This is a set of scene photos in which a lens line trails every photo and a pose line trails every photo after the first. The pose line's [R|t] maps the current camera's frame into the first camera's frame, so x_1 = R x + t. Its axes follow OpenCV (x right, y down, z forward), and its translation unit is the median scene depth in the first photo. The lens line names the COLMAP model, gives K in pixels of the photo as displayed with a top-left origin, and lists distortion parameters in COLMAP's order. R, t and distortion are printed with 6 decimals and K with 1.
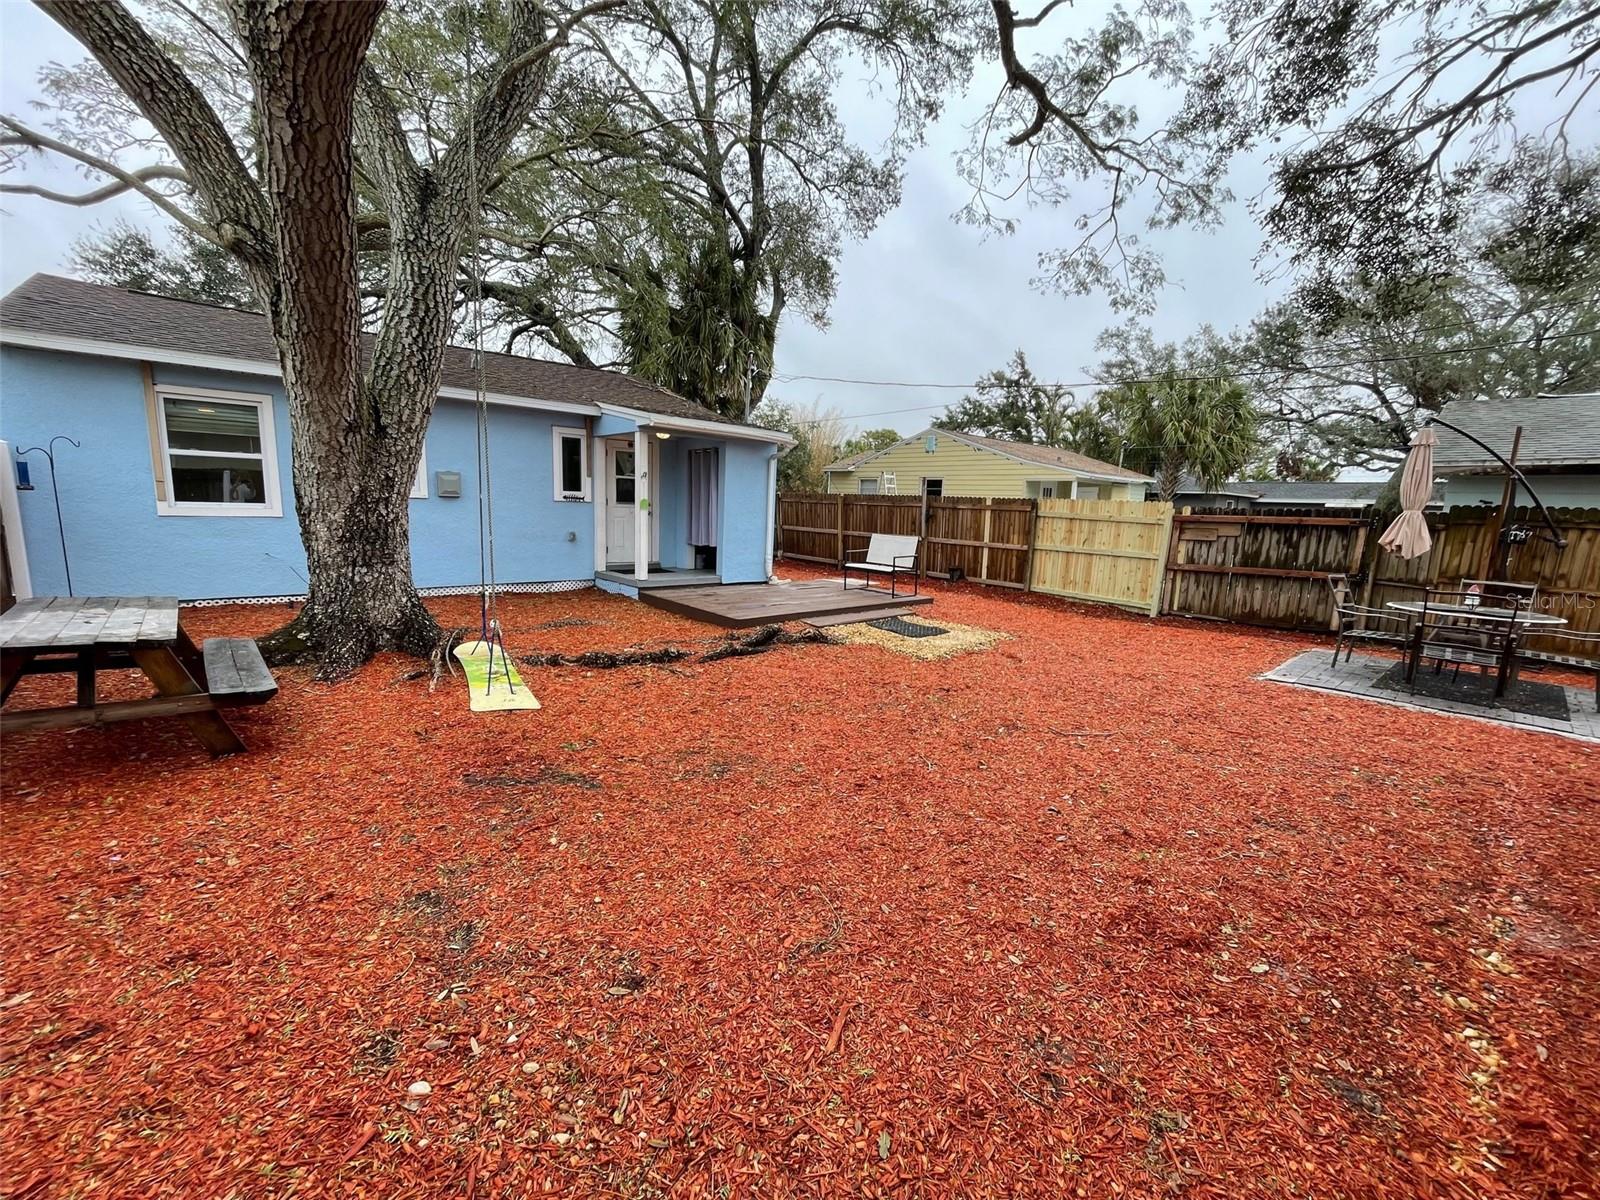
lens RADIAL K [[641.9, 0, 802.4], [0, 641.9, 600.3], [0, 0, 1]] dist [-0.002401, -0.000217]
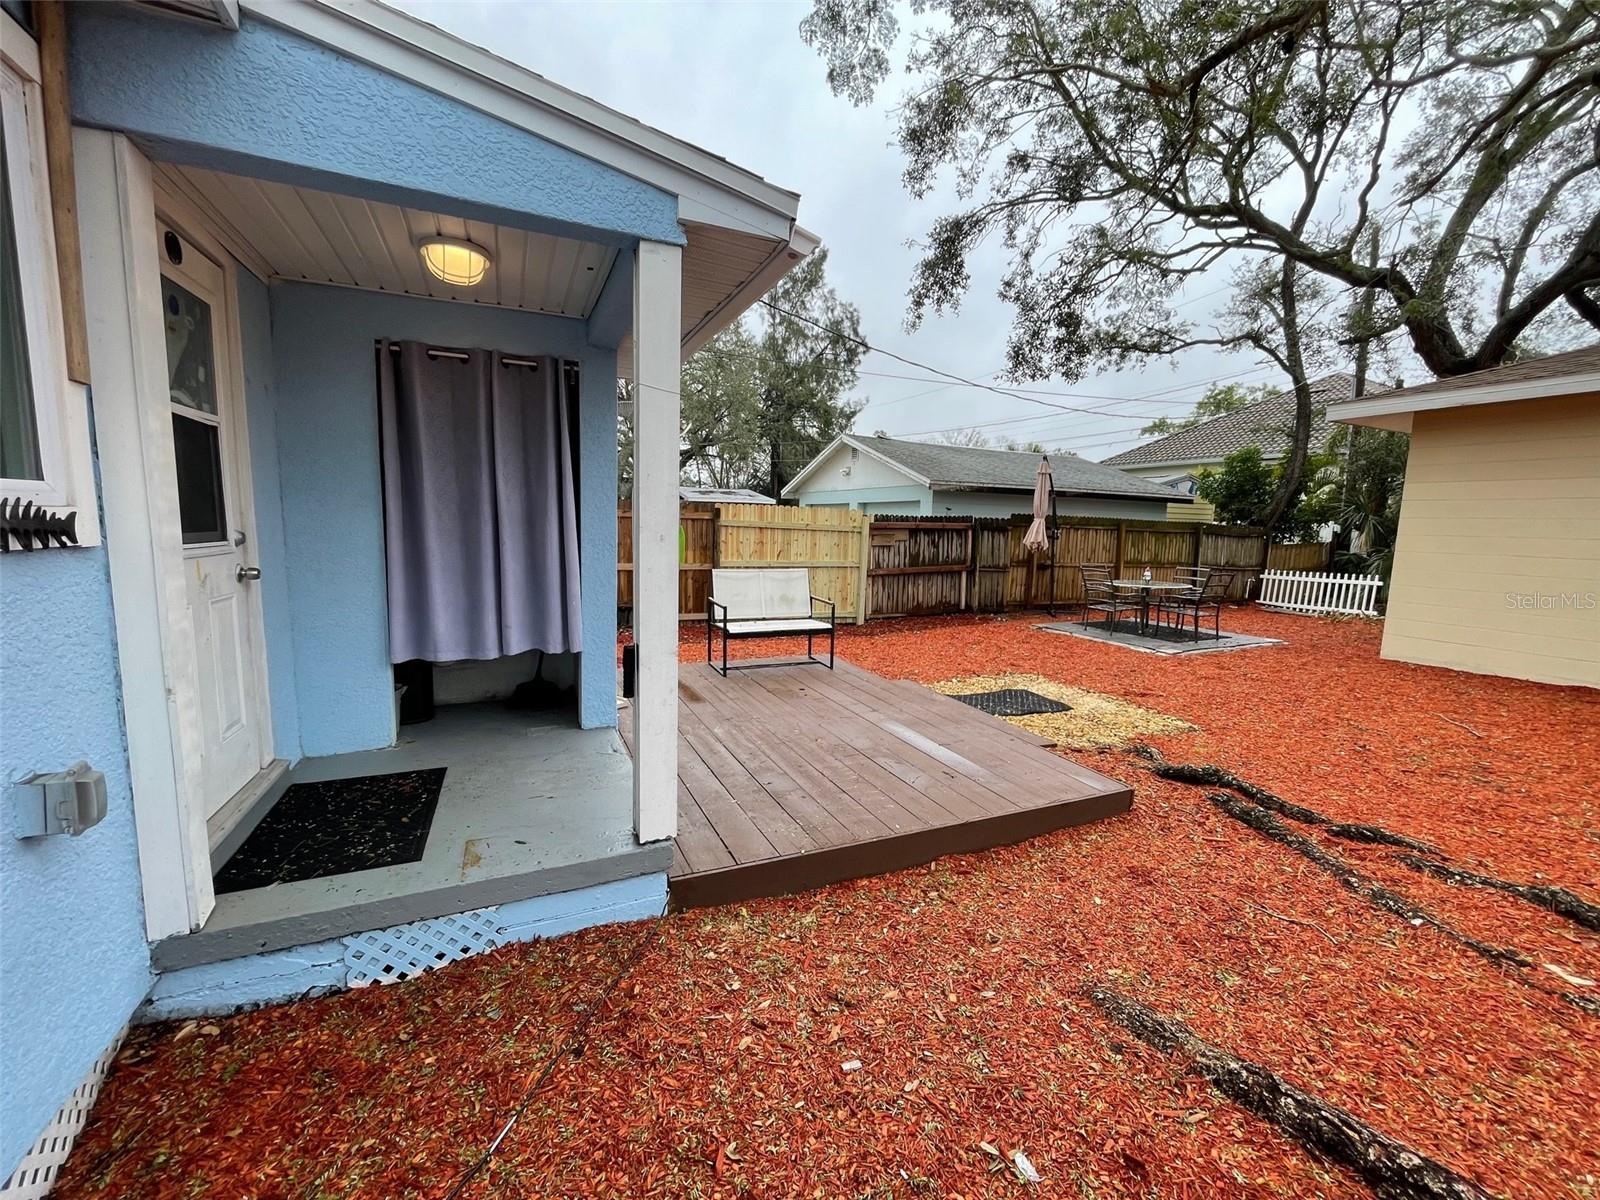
lens RADIAL K [[641.9, 0, 795.2], [0, 641.9, 601.6], [0, 0, 1]] dist [-0.002401, -0.000217]
pose [[0.280267, -0.143306, 0.949165, -0.458016], [0.127788, 0.985563, 0.111069, -0.144766], [-0.951378, 0.090163, 0.294534, 0.871582]]
